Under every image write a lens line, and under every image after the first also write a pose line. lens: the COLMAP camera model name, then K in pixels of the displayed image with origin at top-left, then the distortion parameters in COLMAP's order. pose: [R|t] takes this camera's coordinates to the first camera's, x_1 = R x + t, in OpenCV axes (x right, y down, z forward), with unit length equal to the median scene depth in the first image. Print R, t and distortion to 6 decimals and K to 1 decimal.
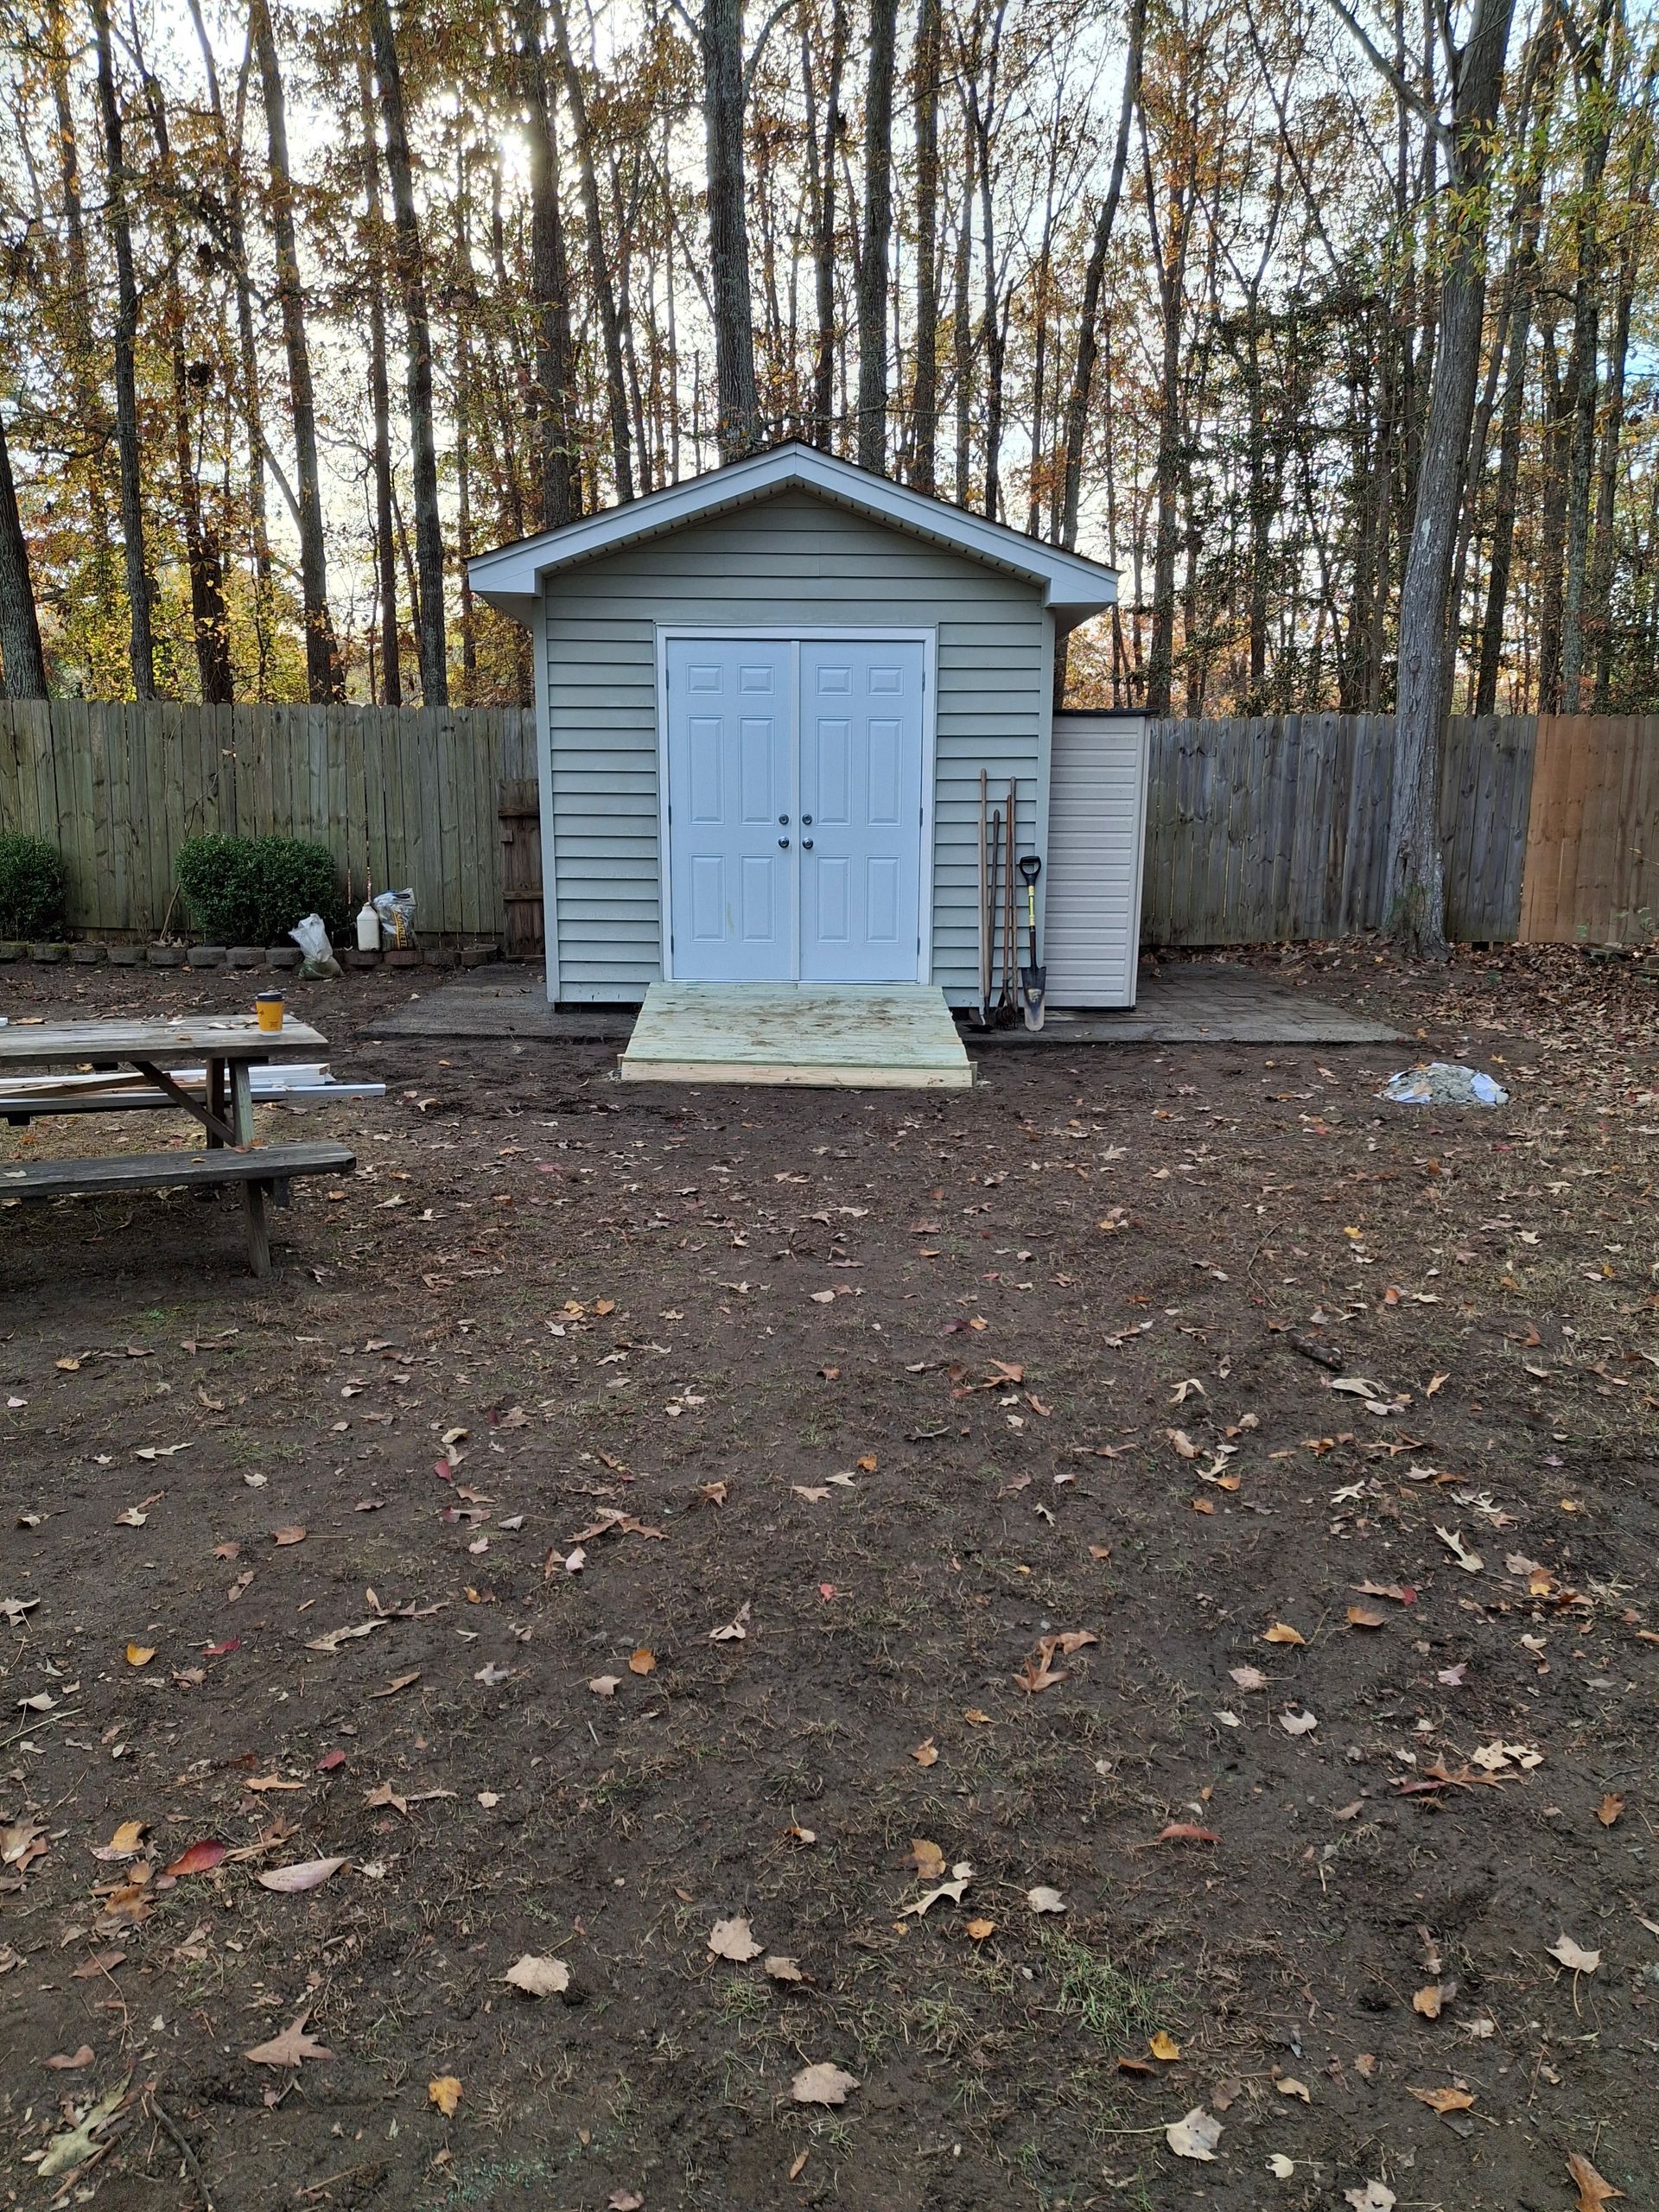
lens RADIAL K [[1640.4, 0, 829.5], [0, 1640.4, 1106.0], [0, 0, 1]] dist [0.122087, -0.230863]
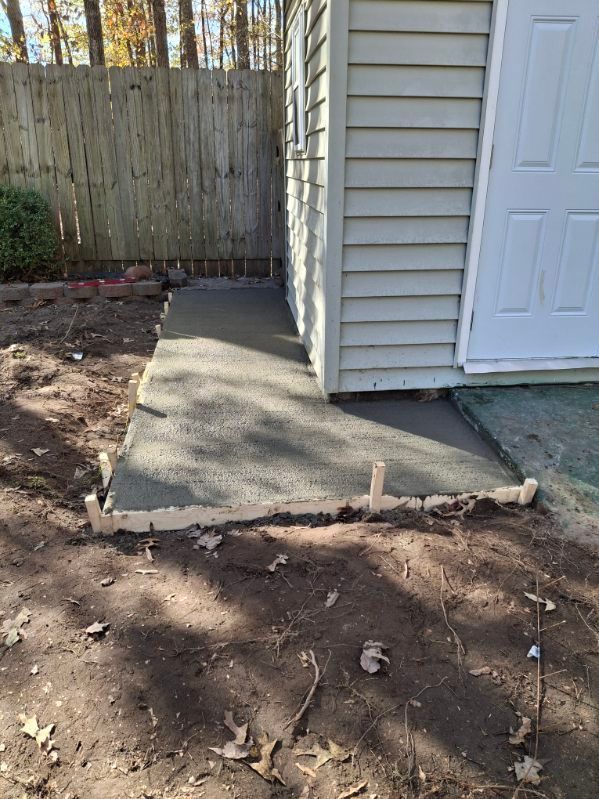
lens RADIAL K [[592.5, 0, 299.5], [0, 592.5, 399.5], [0, 0, 1]] dist [0.122087, -0.230863]
pose [[0.995827, -0.034748, 0.084389, -0.167609], [0.017562, 0.980362, 0.196425, -0.096497], [-0.089557, -0.194123, 0.976881, 0.559141]]
